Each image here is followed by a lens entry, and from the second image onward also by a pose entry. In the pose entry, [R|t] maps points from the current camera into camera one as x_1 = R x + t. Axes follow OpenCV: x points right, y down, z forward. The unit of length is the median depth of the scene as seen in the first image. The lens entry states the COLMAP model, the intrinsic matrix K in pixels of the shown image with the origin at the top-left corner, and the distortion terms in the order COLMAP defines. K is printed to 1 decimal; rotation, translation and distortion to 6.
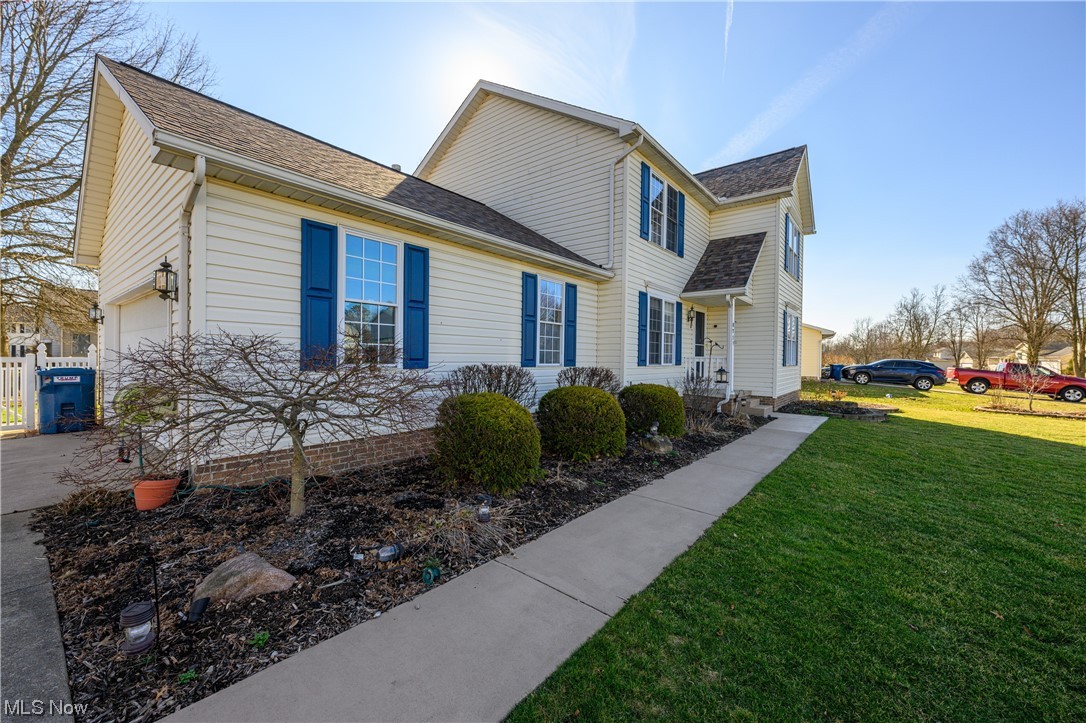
lens RADIAL K [[429.5, 0, 543.0], [0, 429.5, 361.5], [0, 0, 1]] dist [-0.004603, 0.000103]
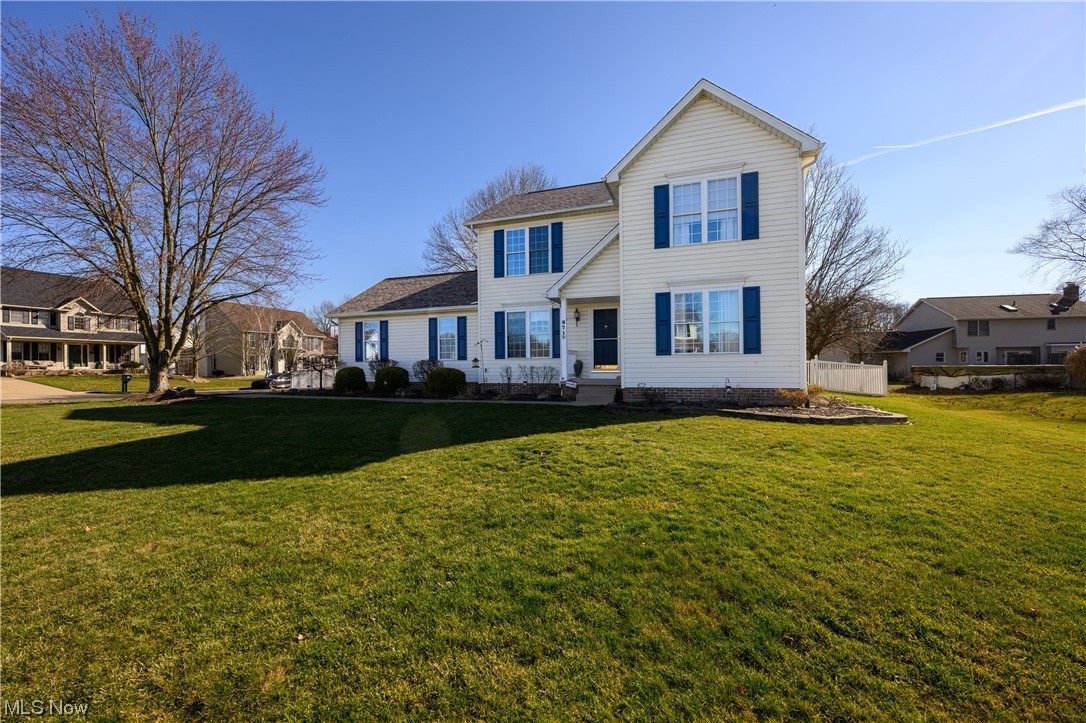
lens RADIAL K [[429.9, 0, 543.0], [0, 429.9, 361.5], [0, 0, 1]] dist [-0.000754, -0.000157]
pose [[0.327322, -0.024345, -0.944599, 1.908516], [0.002990, 0.999690, -0.024729, 0.063428], [0.944908, 0.005269, 0.327293, 0.699138]]
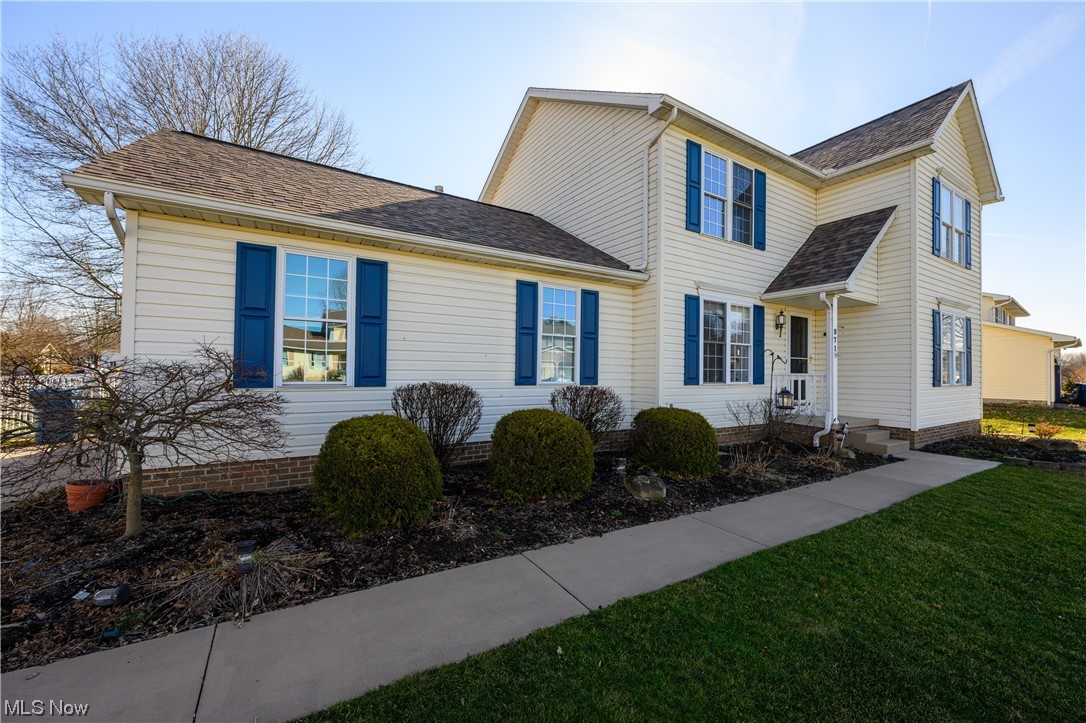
lens RADIAL K [[429.9, 0, 543.0], [0, 429.9, 361.5], [0, 0, 1]] dist [-0.000754, -0.000157]
pose [[0.943546, -0.007387, -0.331159, 0.257445], [-0.004274, 0.999397, -0.034470, -0.005033], [0.331214, 0.033939, 0.942945, 0.142867]]
